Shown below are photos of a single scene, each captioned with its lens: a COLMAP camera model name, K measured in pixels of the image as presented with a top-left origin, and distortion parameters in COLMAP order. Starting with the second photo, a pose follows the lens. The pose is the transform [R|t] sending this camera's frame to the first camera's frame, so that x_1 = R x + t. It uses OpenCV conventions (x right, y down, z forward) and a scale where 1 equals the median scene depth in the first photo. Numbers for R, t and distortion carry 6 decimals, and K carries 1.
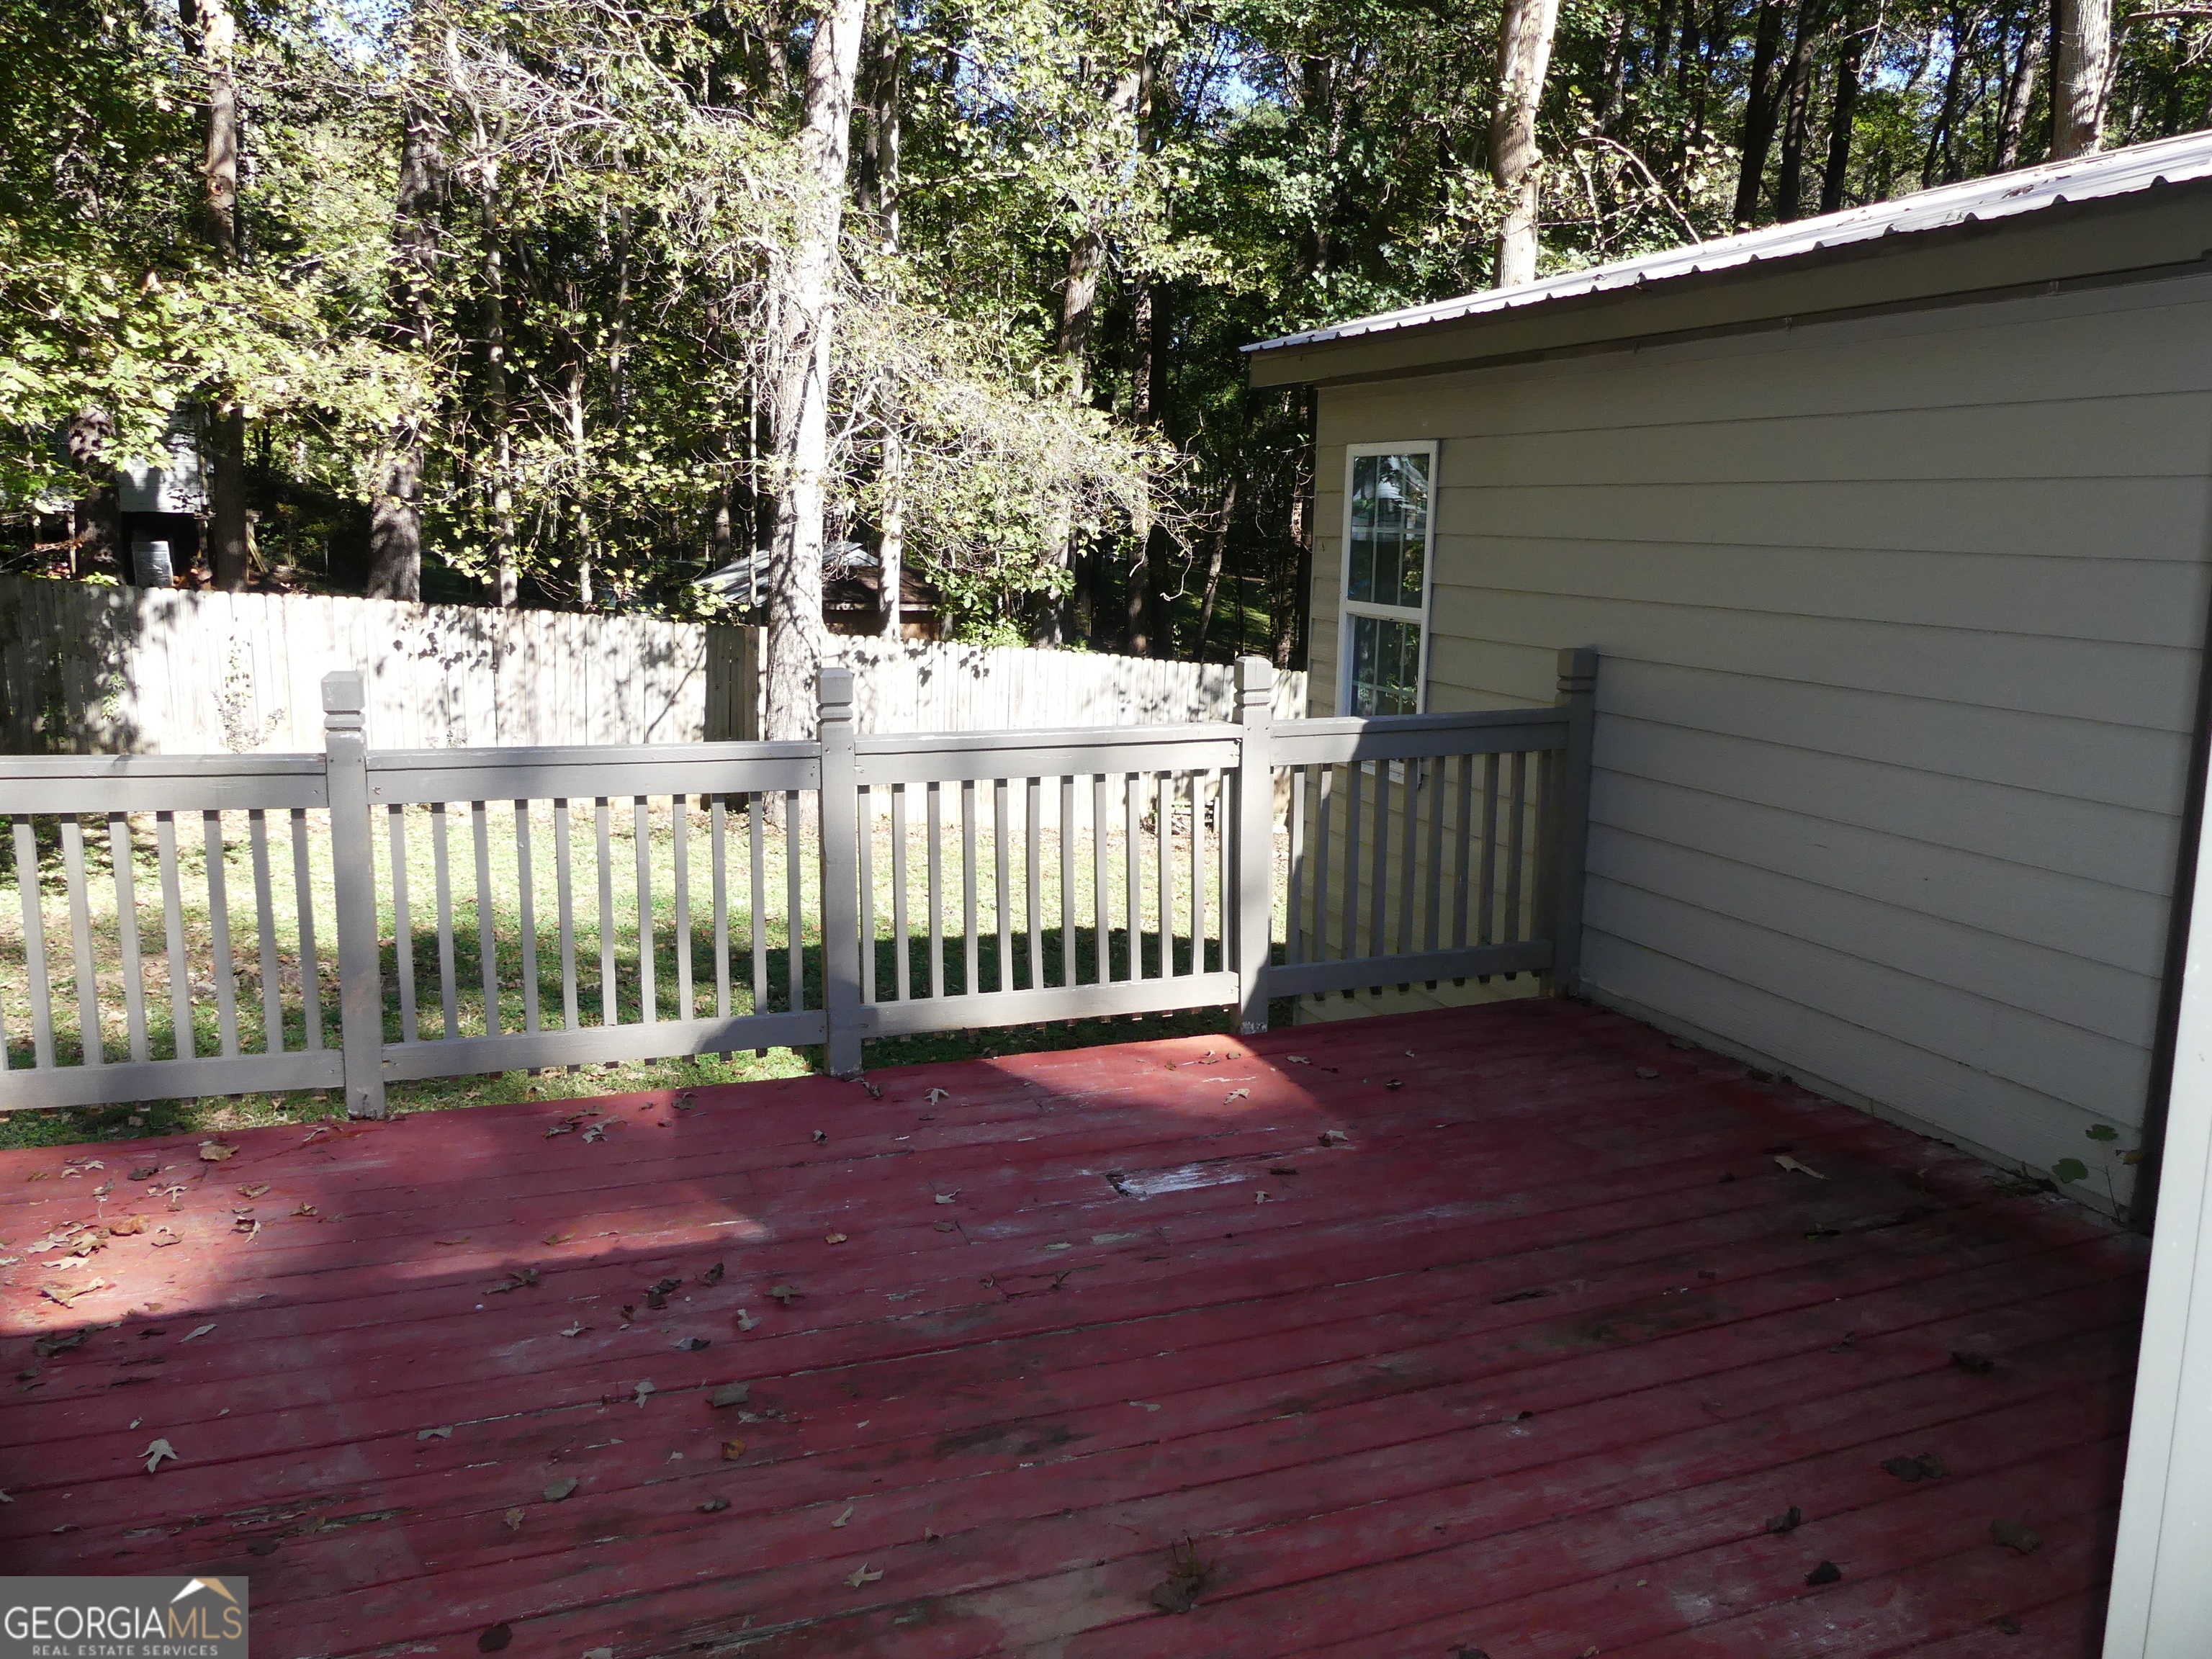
lens RADIAL K [[1625.5, 0, 1104.3], [0, 1625.5, 852.9], [0, 0, 1]] dist [-0.012731, -0.001238]
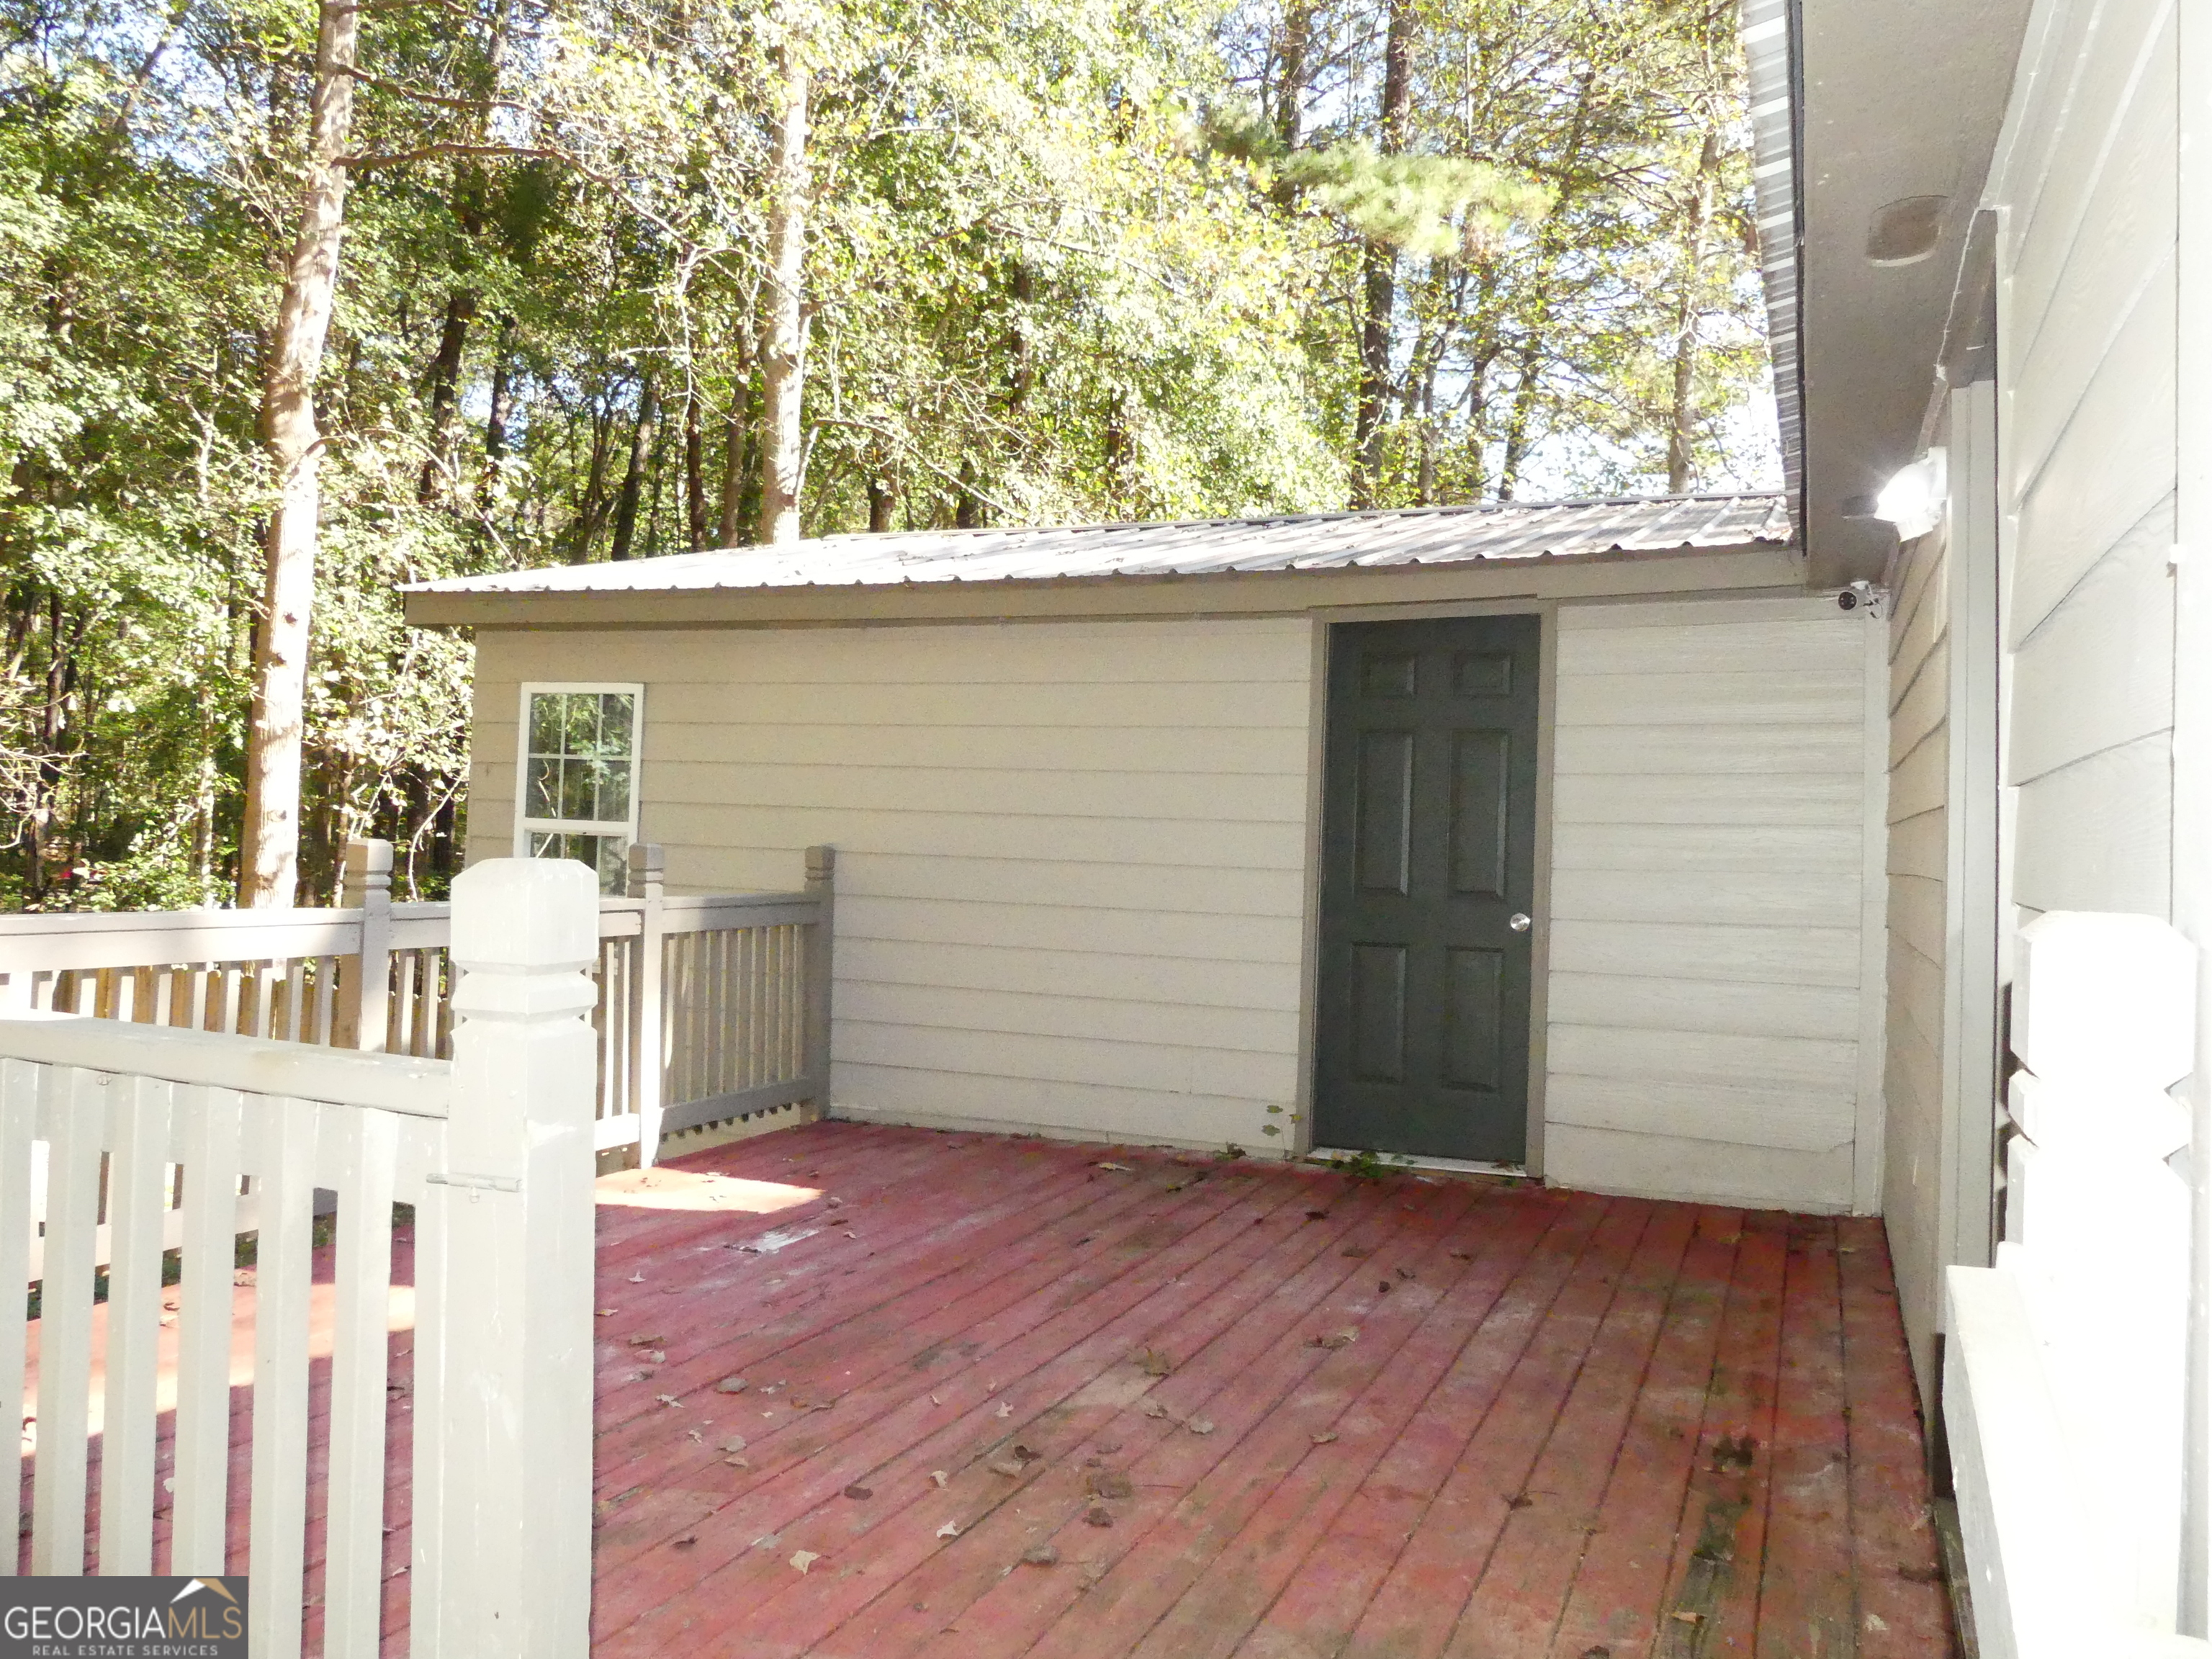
lens RADIAL K [[1625.5, 0, 1104.3], [0, 1625.5, 852.9], [0, 0, 1]] dist [-0.012731, -0.001238]
pose [[0.693800, 0.004157, 0.720156, -0.912750], [0.117424, 0.985948, -0.118818, 0.117492], [-0.710530, 0.166999, 0.683563, -0.096942]]
